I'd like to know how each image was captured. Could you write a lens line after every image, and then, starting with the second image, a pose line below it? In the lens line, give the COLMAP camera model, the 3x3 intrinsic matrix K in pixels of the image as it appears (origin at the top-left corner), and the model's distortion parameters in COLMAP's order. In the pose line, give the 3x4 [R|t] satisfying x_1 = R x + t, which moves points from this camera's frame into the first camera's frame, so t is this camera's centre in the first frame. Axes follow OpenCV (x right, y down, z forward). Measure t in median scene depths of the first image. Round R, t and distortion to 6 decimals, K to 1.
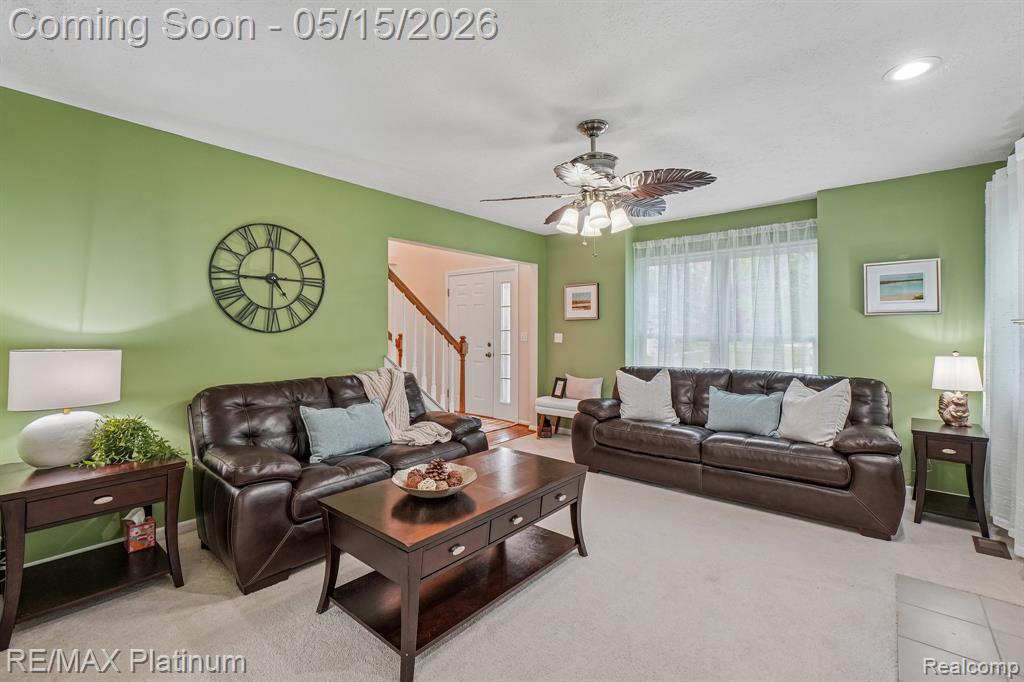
lens RADIAL K [[455.9, 0, 515.1], [0, 455.9, 330.0], [0, 0, 1]] dist [-0.008825, 0.002249]
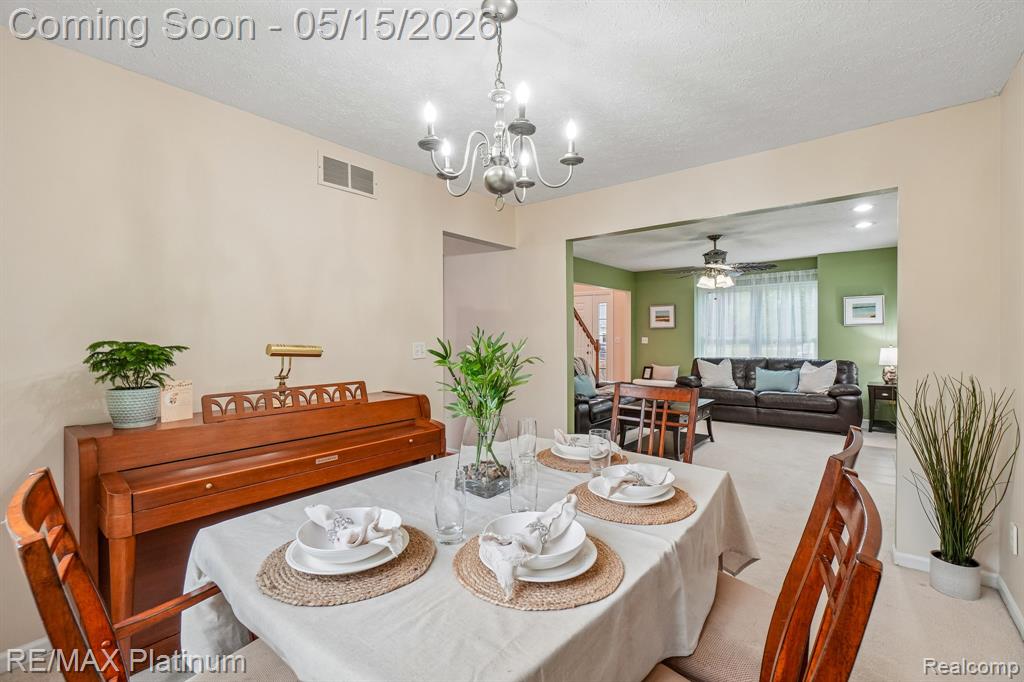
lens RADIAL K [[455.9, 0, 510.5], [0, 455.9, 342.6], [0, 0, 1]] dist [-0.008825, 0.002249]
pose [[0.999751, -0.007486, 0.021018, -0.562689], [0.007160, 0.999853, 0.015558, -0.003346], [-0.021131, -0.015403, 0.999658, -0.735909]]
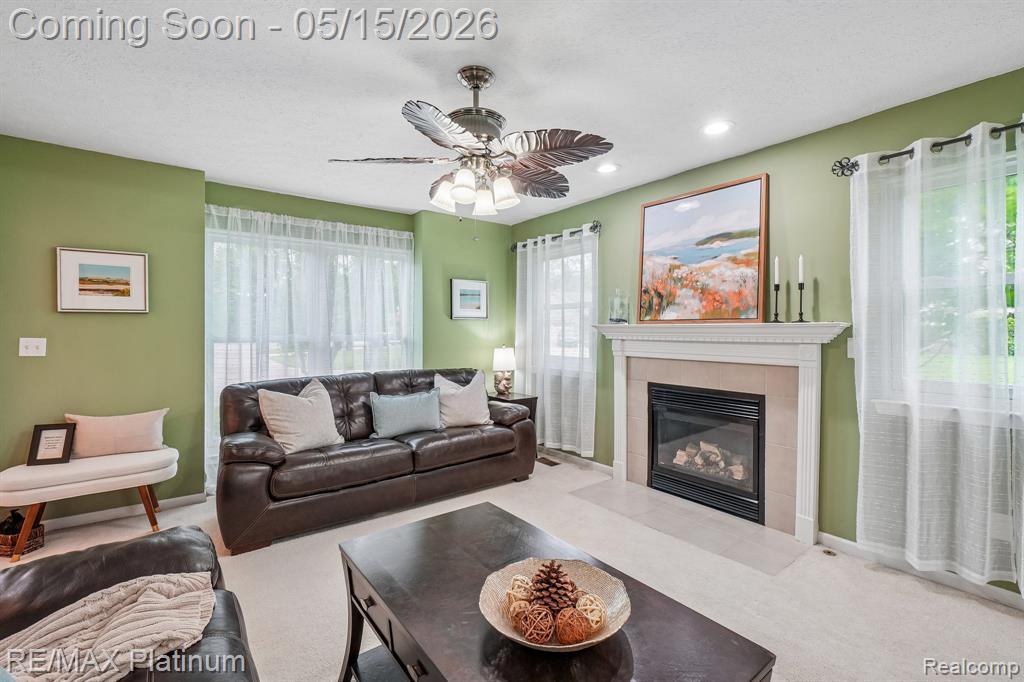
lens RADIAL K [[455.9, 0, 513.2], [0, 455.9, 332.0], [0, 0, 1]] dist [-0.008825, 0.002249]
pose [[0.203866, 0.000855, 0.978998, -0.425077], [0.005687, 0.999982, -0.002058, 0.006946], [-0.978982, 0.005987, 0.203858, 0.552489]]
